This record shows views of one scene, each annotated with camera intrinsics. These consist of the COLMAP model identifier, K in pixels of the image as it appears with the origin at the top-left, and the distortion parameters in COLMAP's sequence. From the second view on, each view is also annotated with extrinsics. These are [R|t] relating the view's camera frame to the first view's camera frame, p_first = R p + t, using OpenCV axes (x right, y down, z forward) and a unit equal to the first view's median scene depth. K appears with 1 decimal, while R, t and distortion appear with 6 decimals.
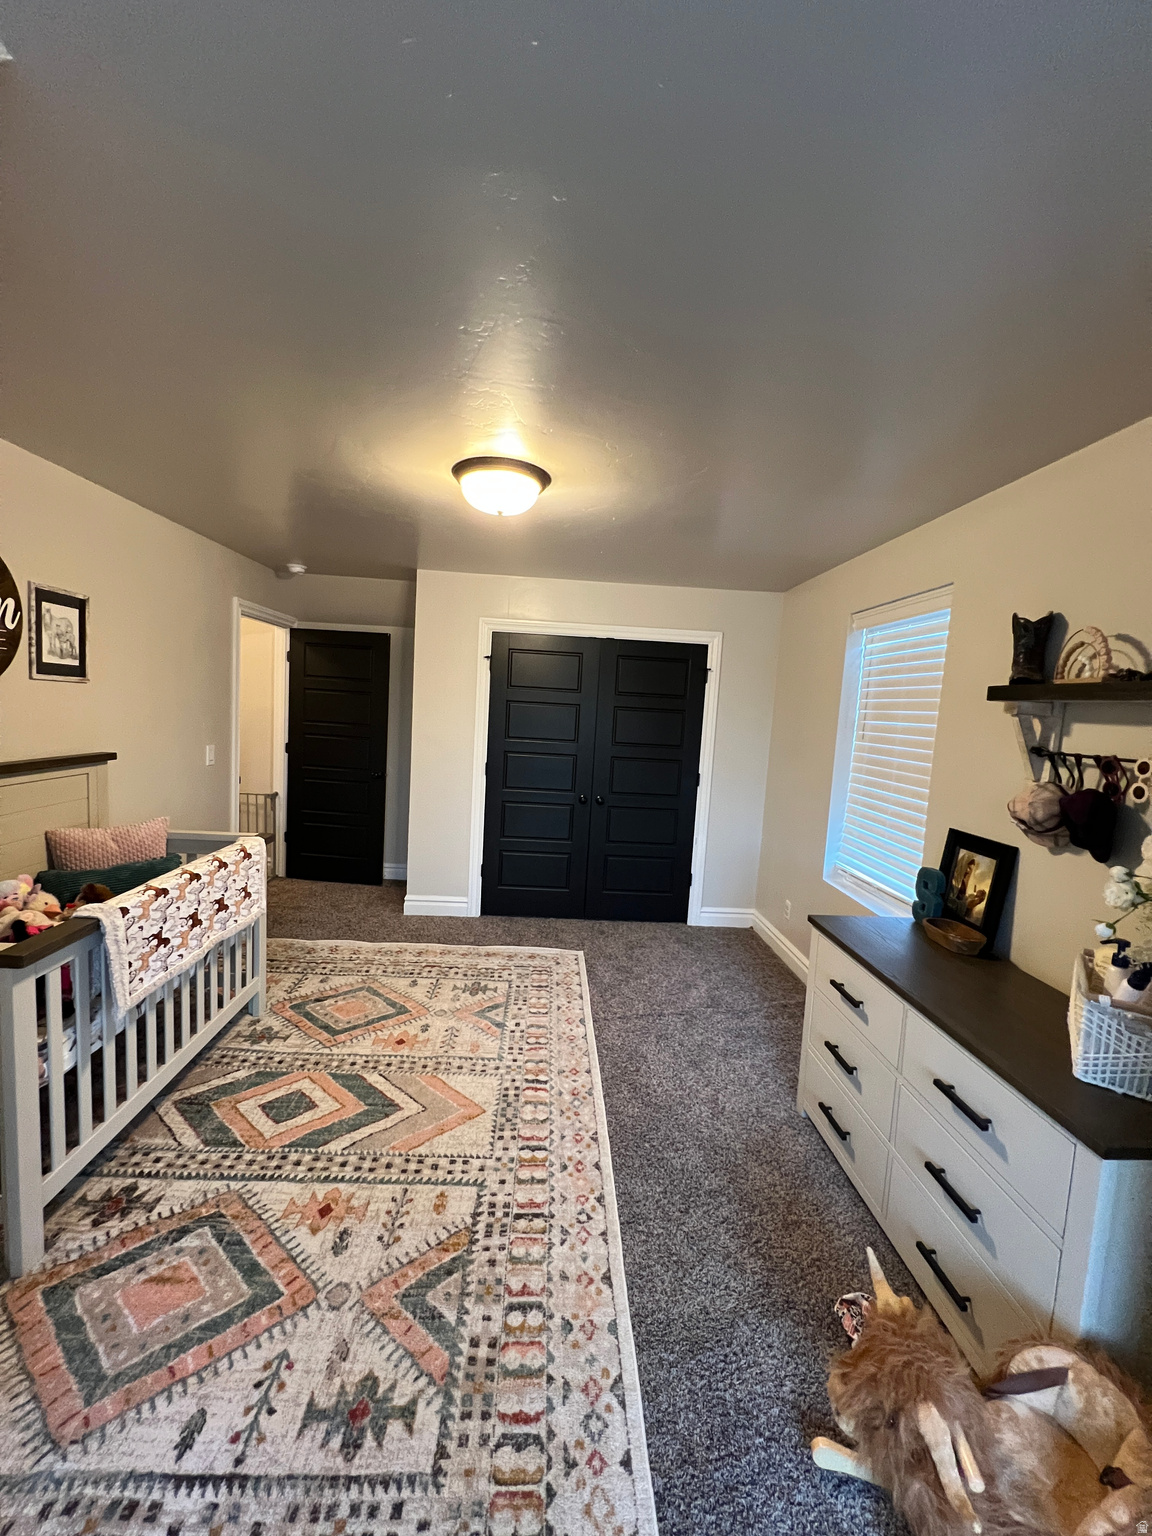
lens RADIAL K [[614.1, 0, 572.1], [0, 614.1, 768.4], [0, 0, 1]] dist [-0.000560, -0.000056]
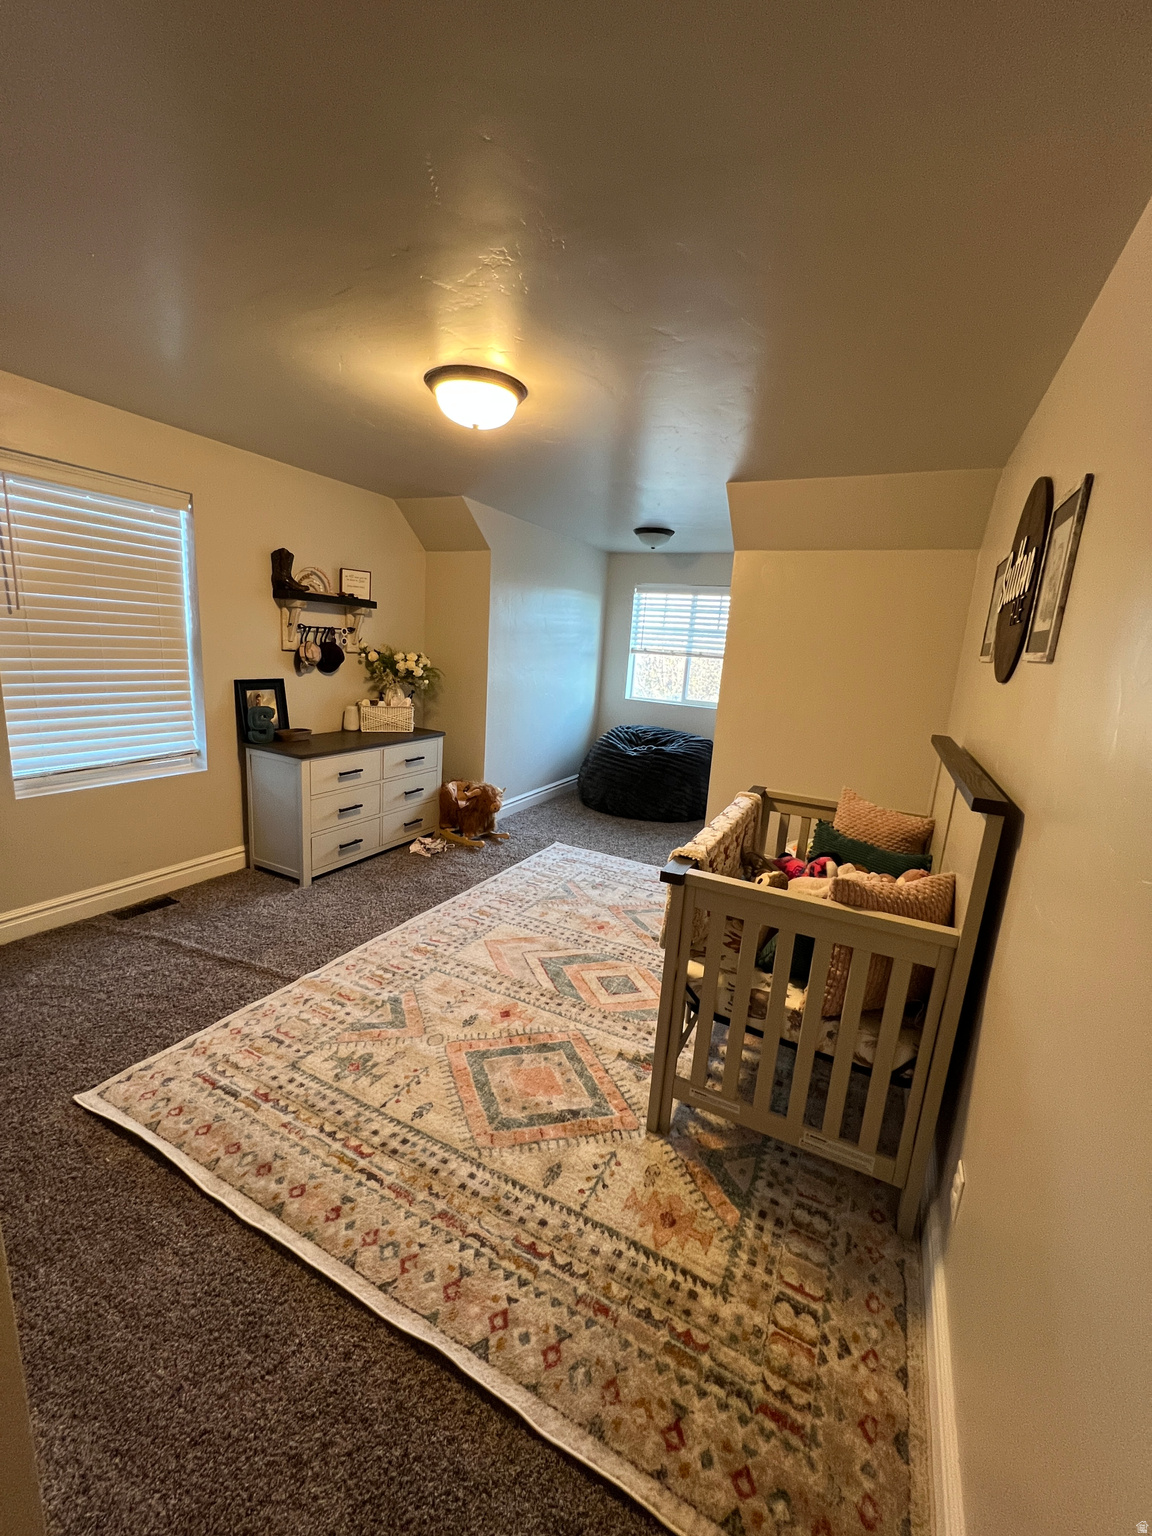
lens RADIAL K [[612.9, 0, 576.0], [0, 612.9, 768.0], [0, 0, 1]] dist [-0.000823, -0.000100]
pose [[-0.864310, -0.214572, 0.454892, -0.845545], [-0.071513, 0.947670, 0.311139, -0.228530], [-0.497849, 0.236390, -0.834426, 1.942090]]
